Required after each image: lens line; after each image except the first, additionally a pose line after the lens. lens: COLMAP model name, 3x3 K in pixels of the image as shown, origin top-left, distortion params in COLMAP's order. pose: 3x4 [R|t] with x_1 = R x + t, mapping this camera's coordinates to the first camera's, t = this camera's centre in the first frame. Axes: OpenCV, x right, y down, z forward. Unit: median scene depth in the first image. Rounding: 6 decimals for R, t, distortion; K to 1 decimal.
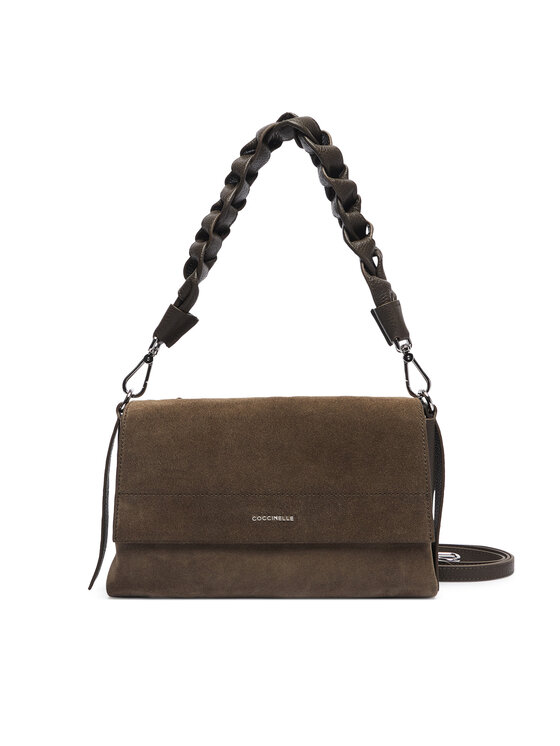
lens RADIAL K [[747.5, 0, 277.4], [0, 747.5, 370.9], [0, 0, 1]] dist [-0.055248, 0.000000]
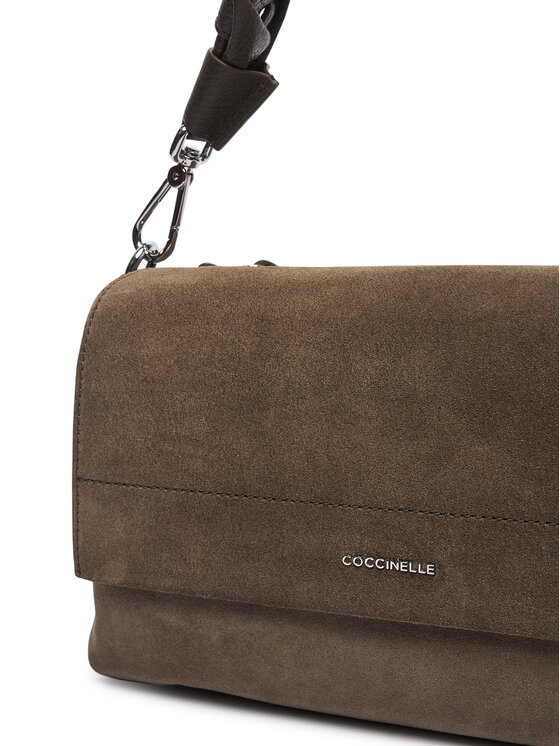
lens RADIAL K [[1239.2, 0, 278.9], [0, 1239.2, 372.8], [0, 0, 1]] dist [-0.036823, 0.000000]
pose [[0.949839, 0.031415, -0.311158, 0.142786], [0.018841, 0.987387, 0.157202, -0.017806], [0.312171, -0.155179, 0.937266, 0.335576]]
